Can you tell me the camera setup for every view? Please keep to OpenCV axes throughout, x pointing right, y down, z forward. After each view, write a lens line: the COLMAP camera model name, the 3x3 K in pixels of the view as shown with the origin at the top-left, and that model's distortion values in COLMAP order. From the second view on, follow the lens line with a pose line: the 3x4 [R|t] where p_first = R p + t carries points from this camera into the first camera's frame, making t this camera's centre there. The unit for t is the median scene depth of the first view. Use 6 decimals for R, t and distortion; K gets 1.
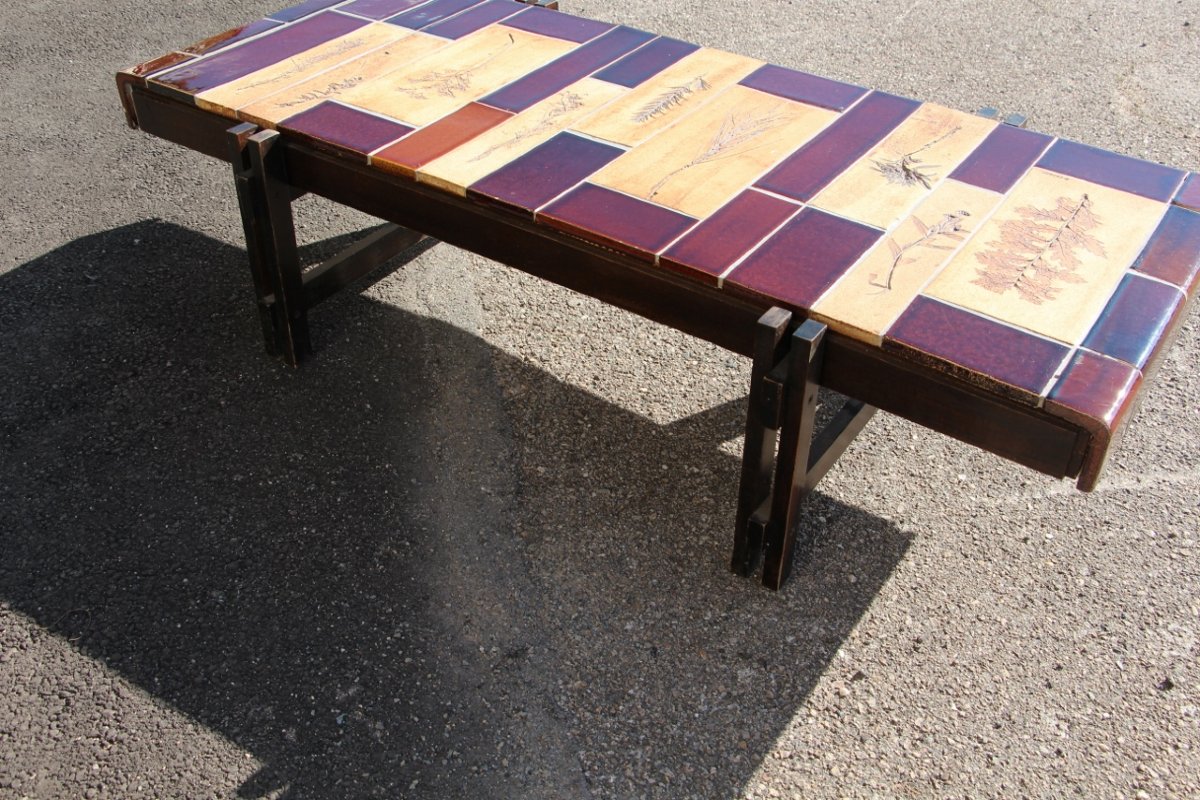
lens RADIAL K [[1212.8, 0, 603.7], [0, 1212.8, 400.6], [0, 0, 1]] dist [-0.045661, 0.000000]
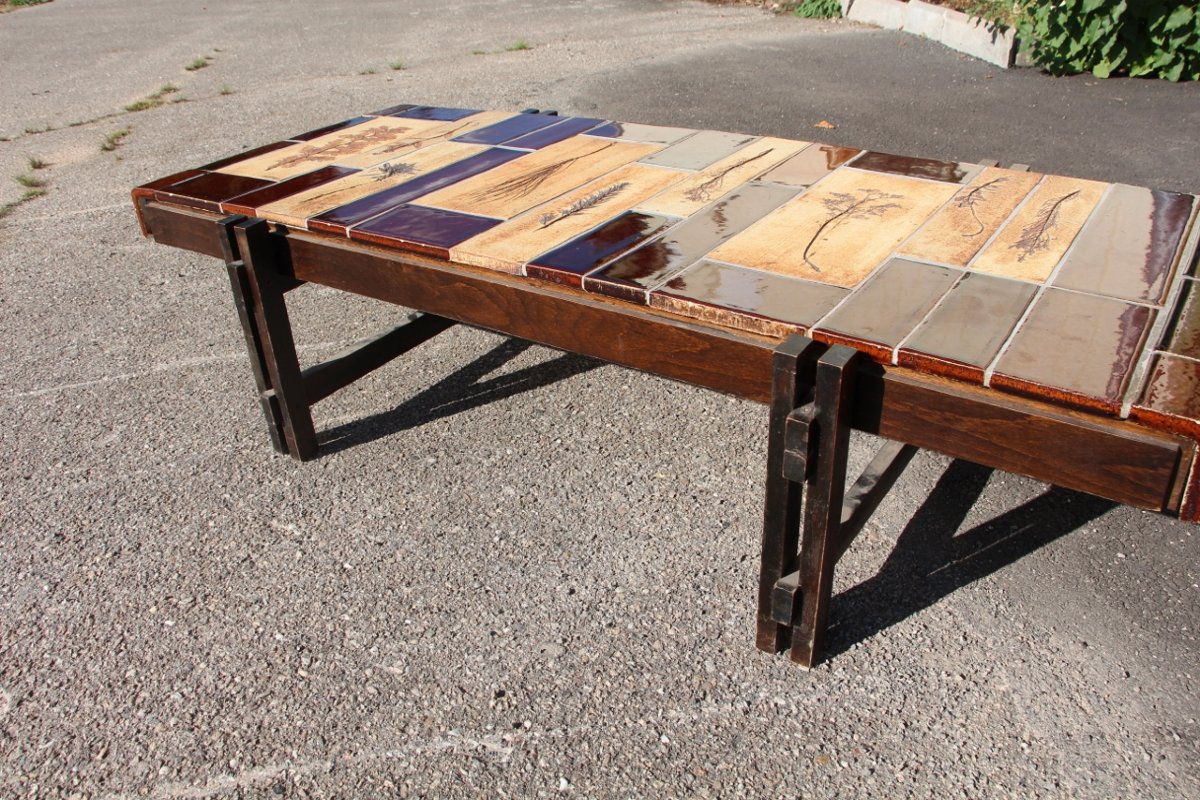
lens RADIAL K [[973.3, 0, 601.4], [0, 973.3, 398.1], [0, 0, 1]] dist [-0.171357, 0.117892]
pose [[-0.998663, 0.039441, 0.033424, 0.029554], [0.046325, 0.395670, 0.917224, -0.950408], [0.022951, 0.917546, -0.396968, 1.593703]]
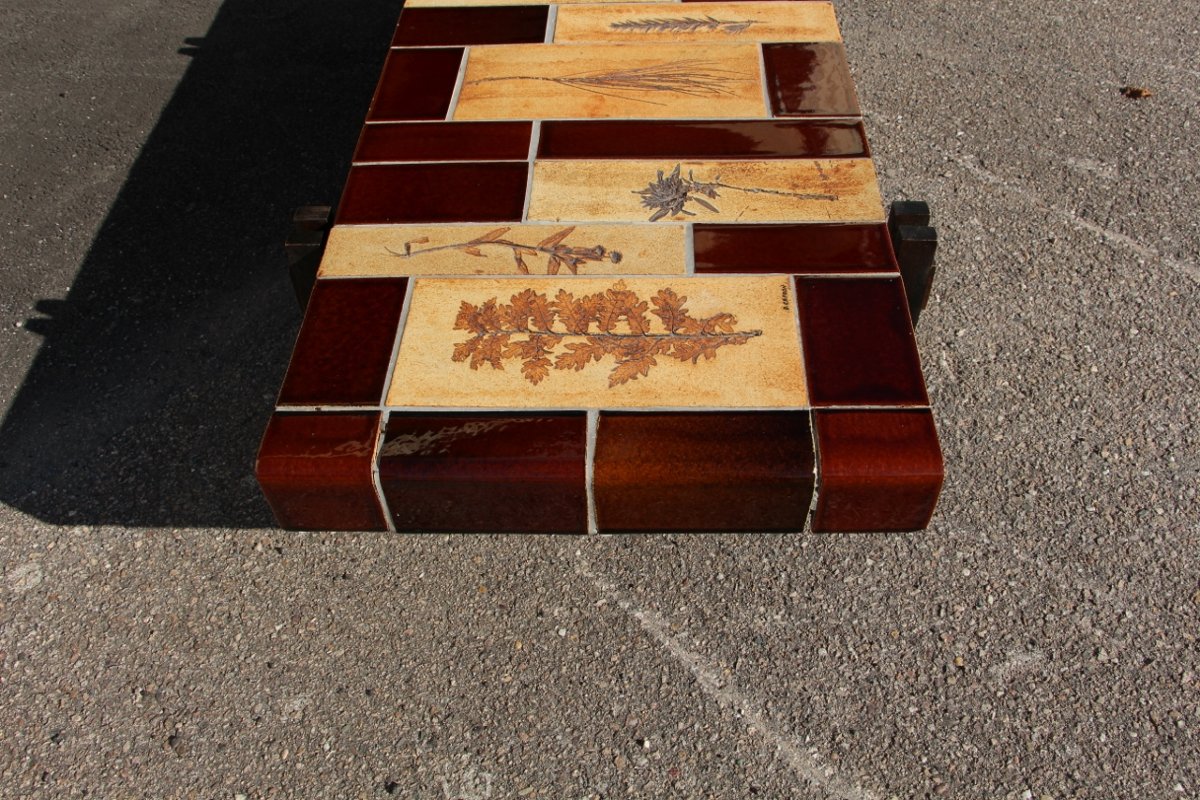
lens RADIAL K [[1072.1, 0, 610.8], [0, 1072.1, 399.2], [0, 0, 1]] dist [-0.146643, 0.147679]
pose [[0.541764, 0.608356, -0.579995, 0.749879], [-0.480734, 0.790299, 0.379898, -0.341485], [0.689483, 0.073008, 0.720613, 0.456173]]
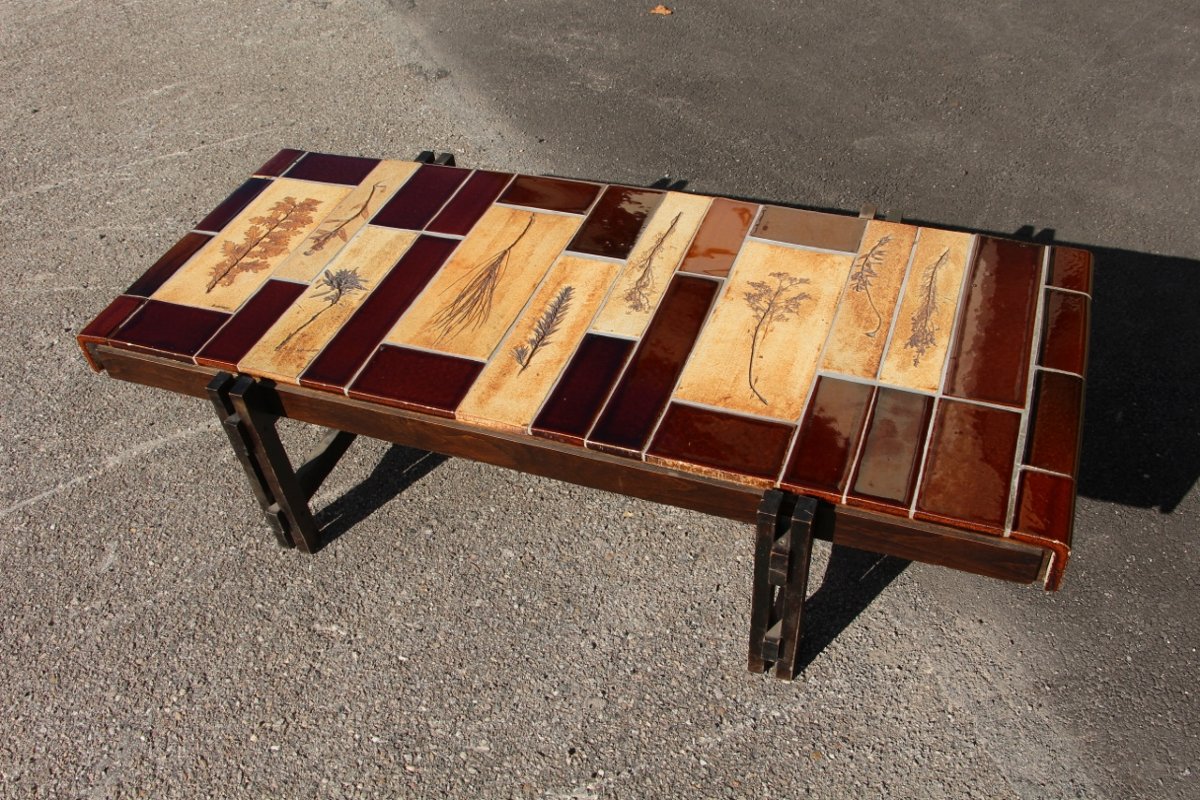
lens RADIAL K [[1072.1, 0, 601.8], [0, 1072.1, 399.8], [0, 0, 1]] dist [-0.146643, 0.147679]
pose [[-0.969379, 0.216716, -0.115490, 0.143945], [-0.075050, 0.186346, 0.979614, -1.271586], [0.233819, 0.958285, -0.164375, 1.376051]]
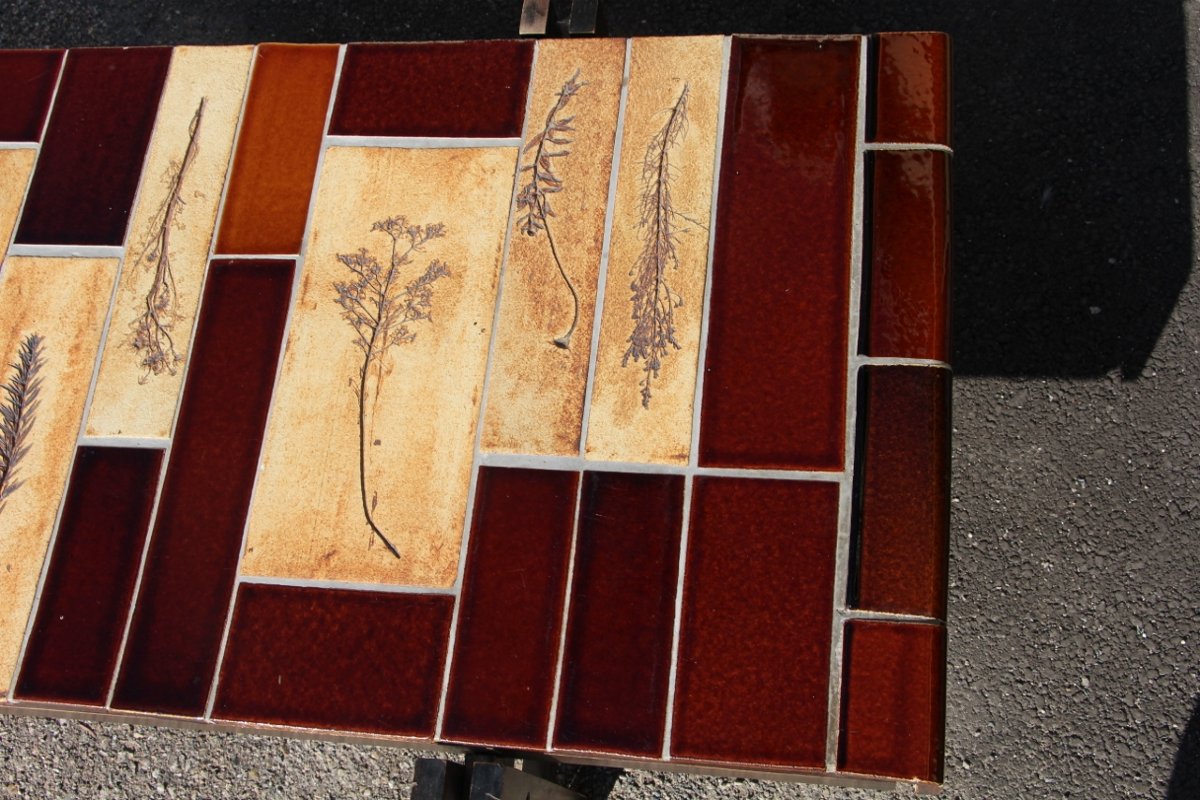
lens RADIAL K [[1340.2, 0, 602.3], [0, 1340.2, 391.0], [0, 0, 1]] dist [-0.025251, 0.000000]
pose [[-0.867215, 0.496326, -0.039993, -0.197926], [-0.150295, -0.184340, 0.971303, -1.014071], [0.474710, 0.848339, 0.234457, 1.088715]]
